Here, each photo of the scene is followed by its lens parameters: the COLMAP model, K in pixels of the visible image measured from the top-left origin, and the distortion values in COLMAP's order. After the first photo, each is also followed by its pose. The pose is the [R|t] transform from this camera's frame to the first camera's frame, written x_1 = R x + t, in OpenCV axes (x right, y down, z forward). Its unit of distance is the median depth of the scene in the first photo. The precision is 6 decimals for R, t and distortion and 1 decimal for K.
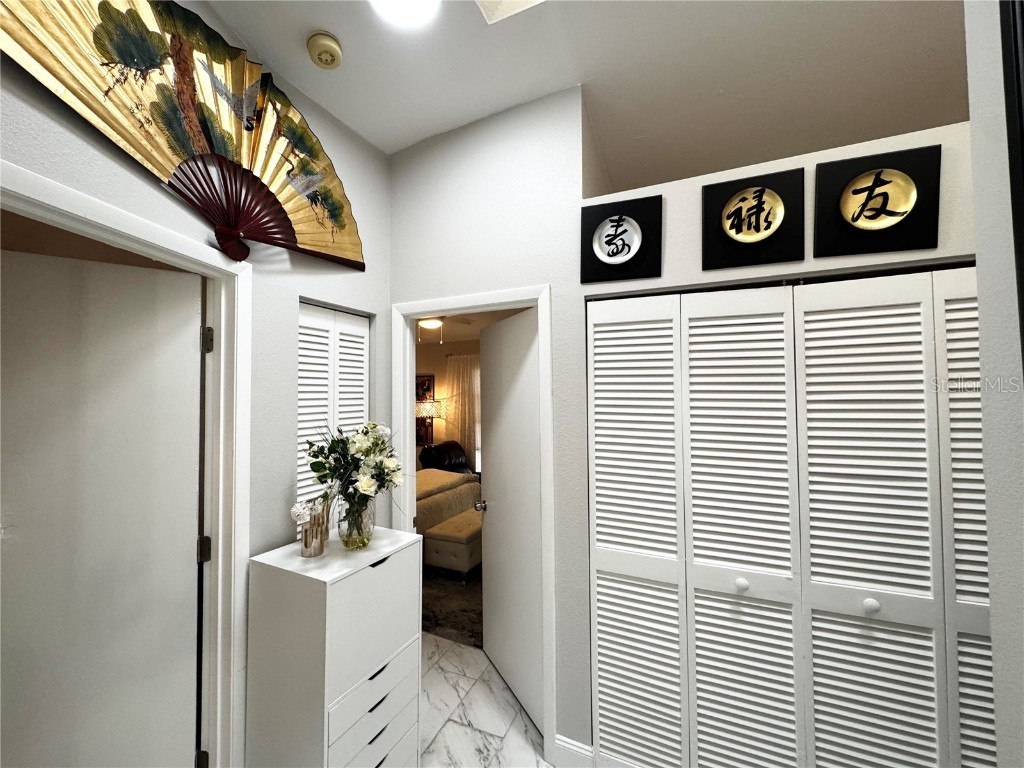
lens RADIAL K [[410.6, 0, 510.7], [0, 410.6, 383.7], [0, 0, 1]] dist [-0.004429, 0.000735]
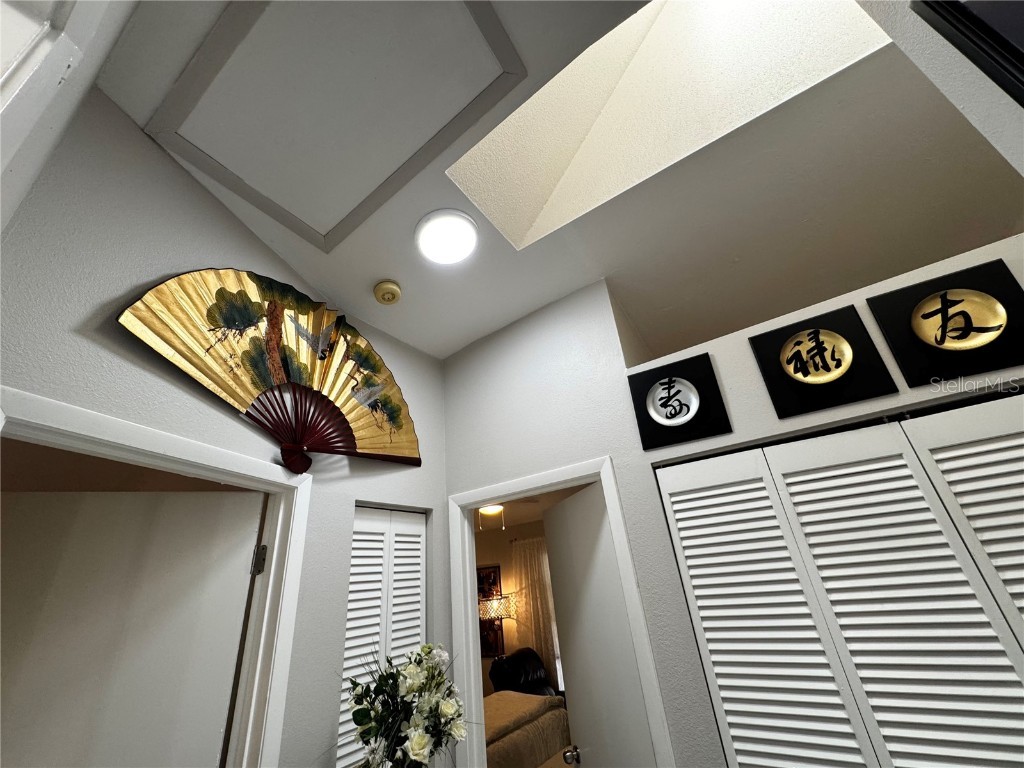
lens RADIAL K [[410.6, 0, 510.3], [0, 410.6, 385.2], [0, 0, 1]] dist [-0.004429, 0.000735]
pose [[0.982378, -0.148304, -0.113753, 0.002859], [0.089727, 0.908098, -0.409031, -0.029637], [0.163960, 0.391617, 0.905402, 0.061896]]
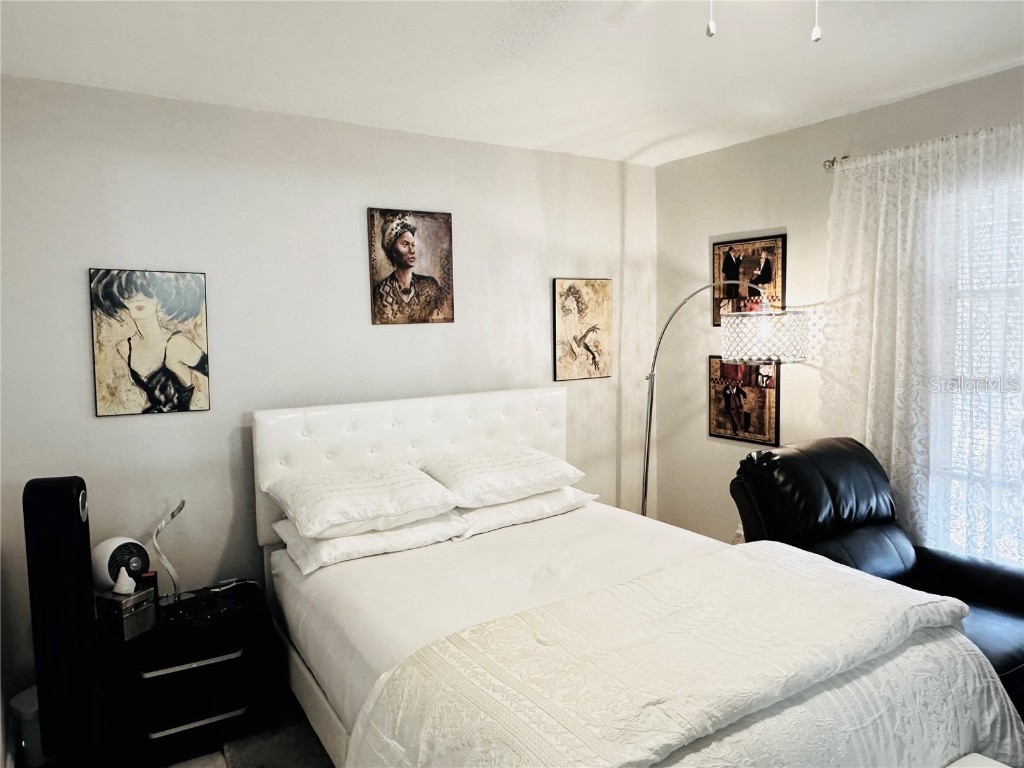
lens RADIAL K [[694.9, 0, 511.9], [0, 694.9, 383.0], [0, 0, 1]] dist [-0.005471, 0.005687]
pose [[0.842880, 0.033113, -0.537081, -0.228370], [0.036746, 0.992233, 0.118842, 0.079566], [0.536845, -0.119905, 0.835117, 1.336150]]
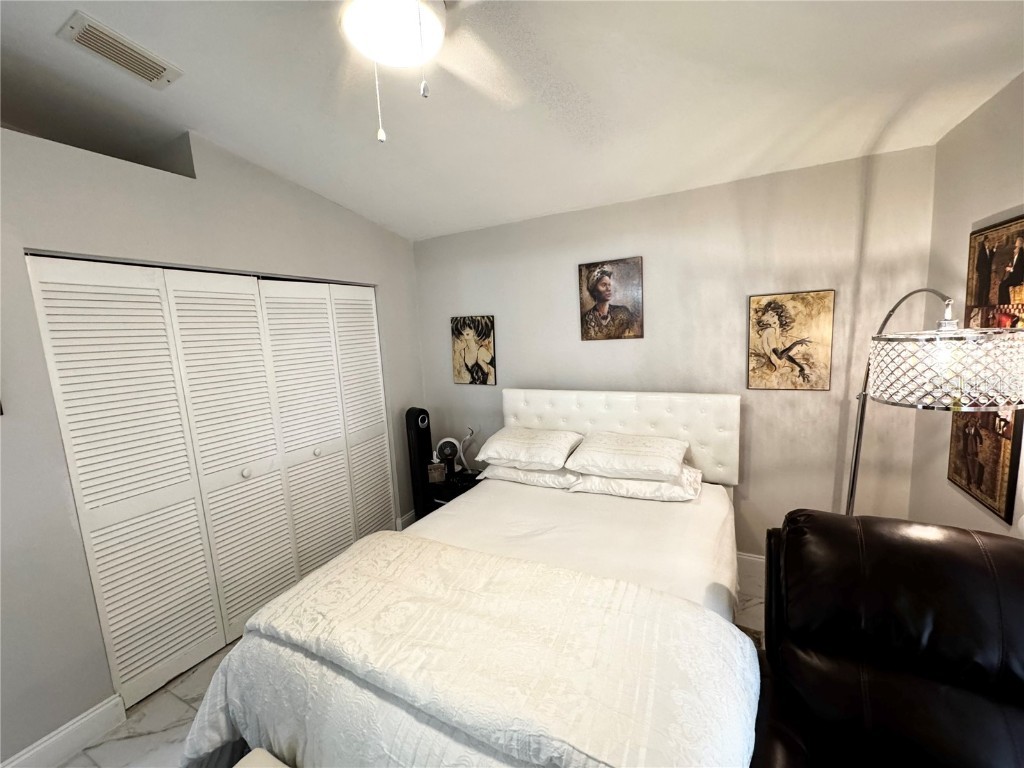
lens RADIAL K [[410.6, 0, 516.1], [0, 410.6, 380.3], [0, 0, 1]] dist [-0.004429, 0.000735]
pose [[-0.049033, 0.130585, -0.990224, 0.139157], [0.086684, 0.988232, 0.126030, 0.058718], [0.995028, -0.079657, -0.059776, 2.410947]]
